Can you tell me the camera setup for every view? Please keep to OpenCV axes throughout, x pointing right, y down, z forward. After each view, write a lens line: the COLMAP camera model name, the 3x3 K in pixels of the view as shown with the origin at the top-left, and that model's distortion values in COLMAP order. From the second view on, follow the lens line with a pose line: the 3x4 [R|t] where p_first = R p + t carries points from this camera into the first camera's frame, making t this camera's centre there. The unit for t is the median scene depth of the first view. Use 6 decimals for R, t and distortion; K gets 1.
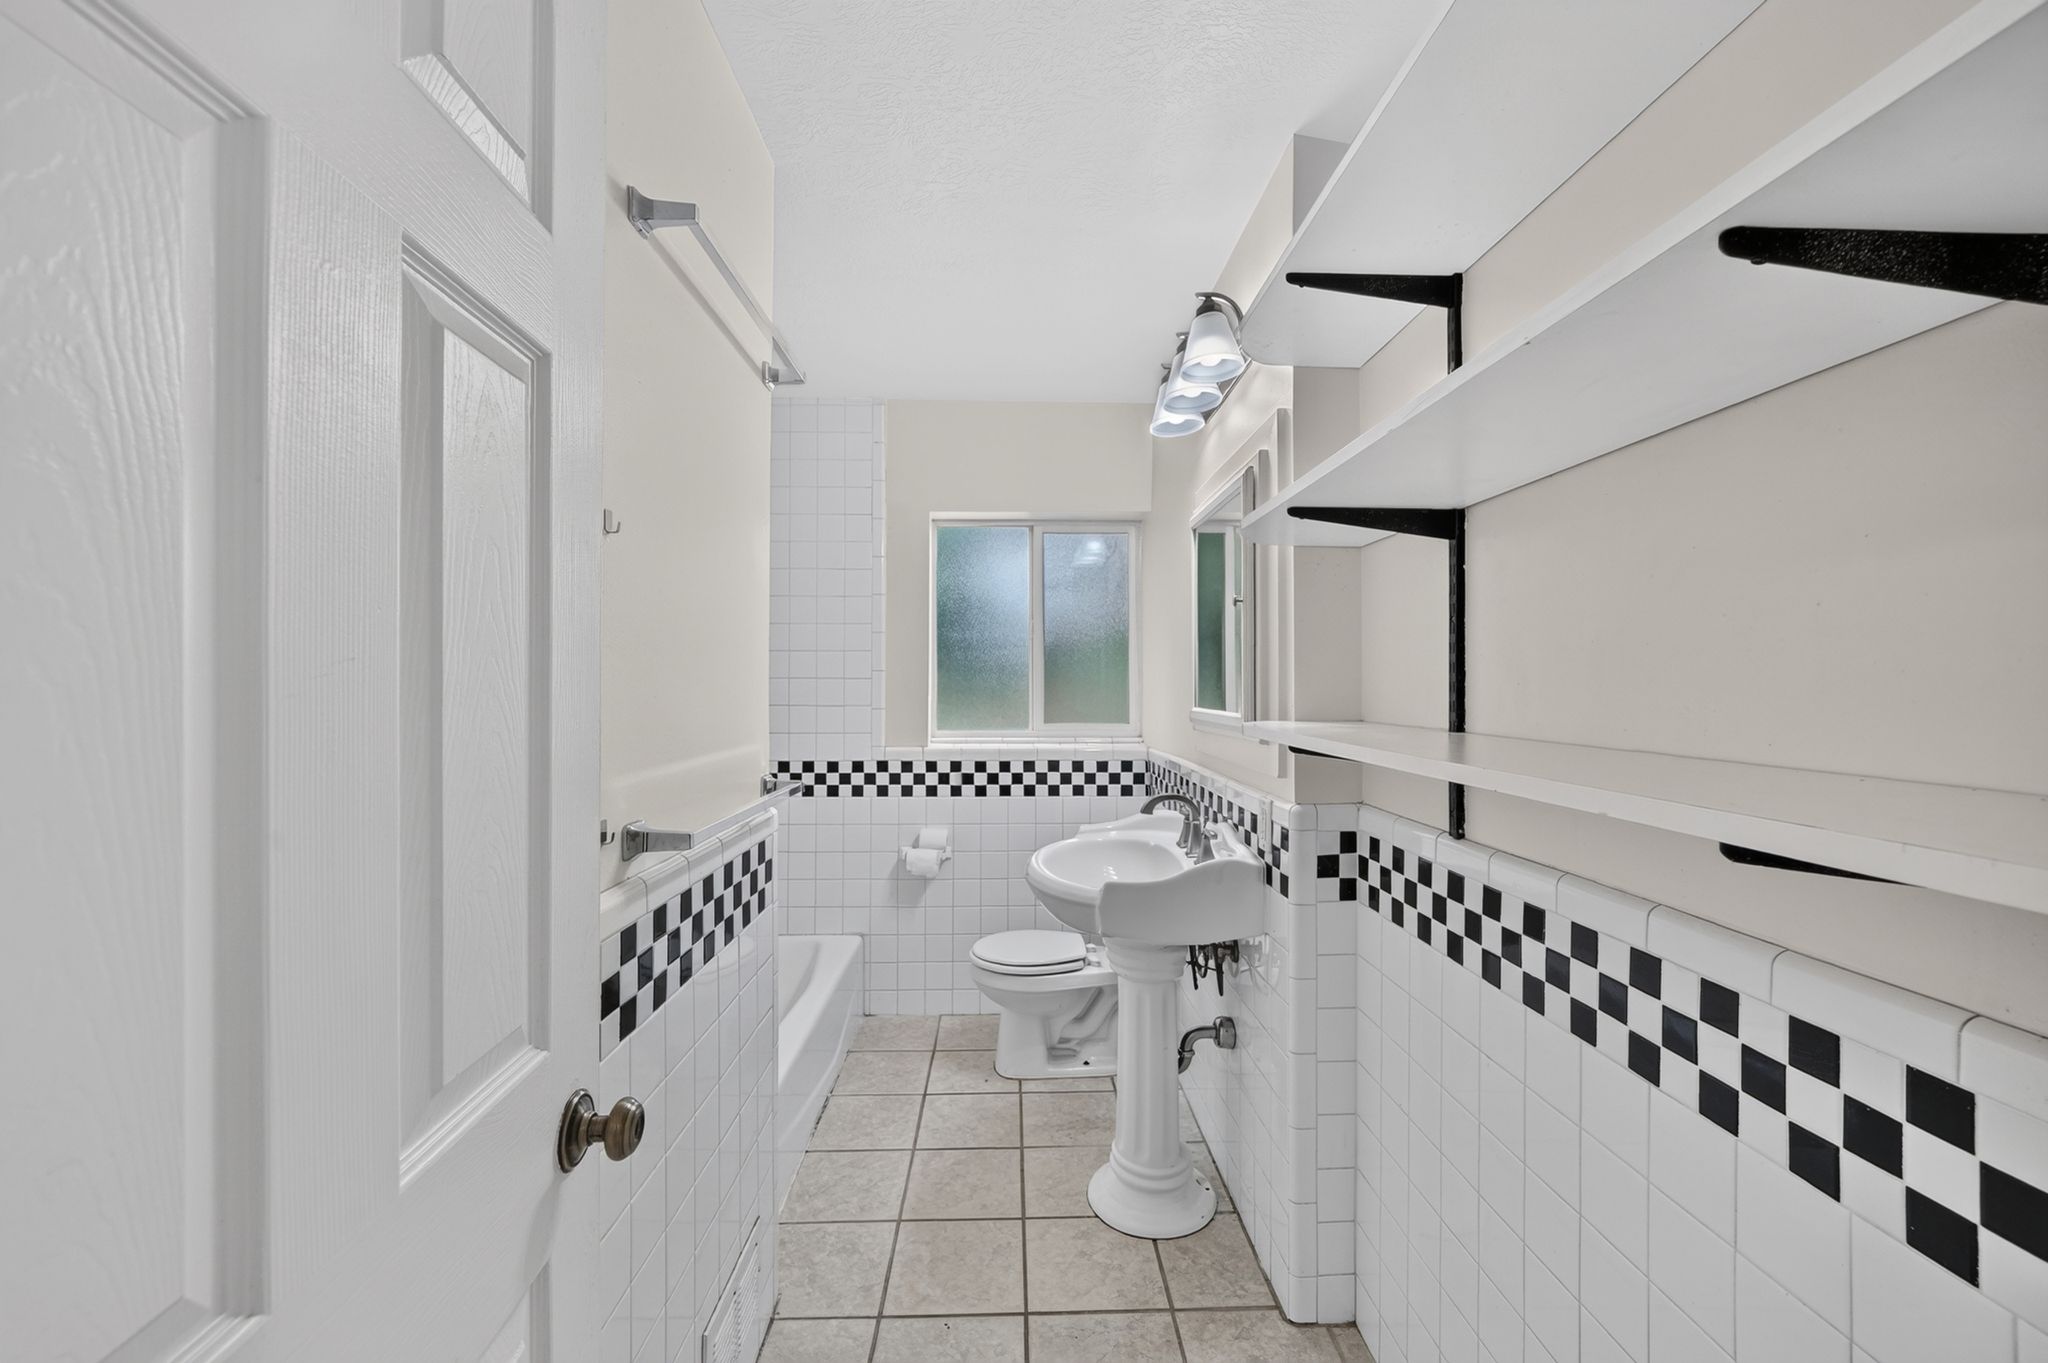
lens RADIAL K [[813.5, 0, 1029.6], [0, 813.5, 682.0], [0, 0, 1]] dist [-0.006477, -0.000018]
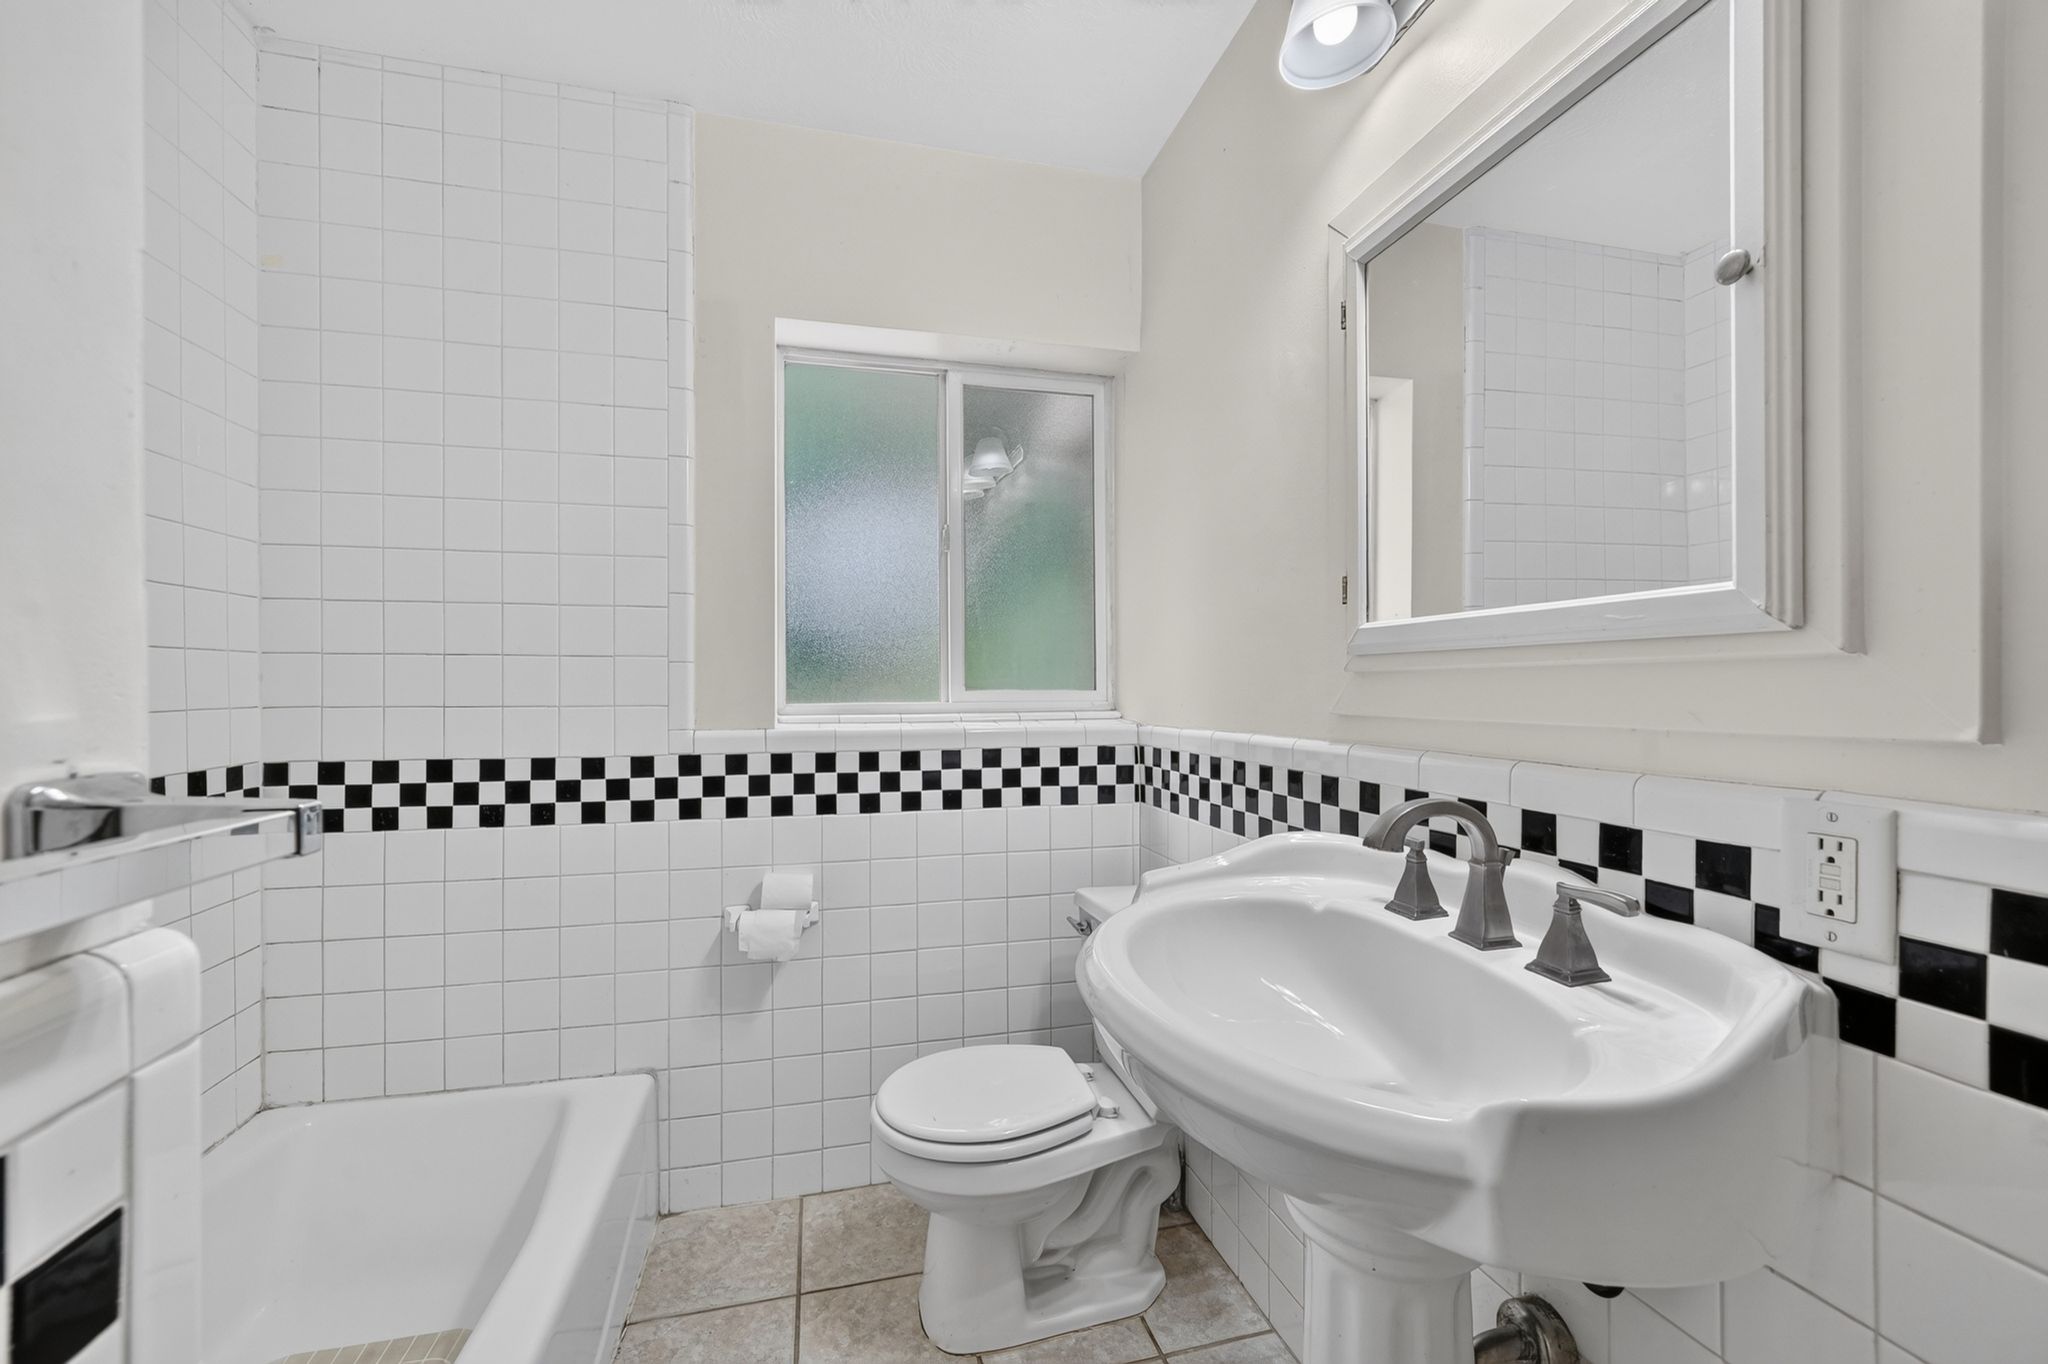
lens RADIAL K [[813.5, 0, 1020.5], [0, 813.5, 691.0], [0, 0, 1]] dist [-0.006477, -0.000018]
pose [[0.976092, -0.005037, 0.217302, -0.081071], [0.003283, 0.999959, 0.008432, 0.049372], [-0.217335, -0.007517, 0.976068, 0.410124]]
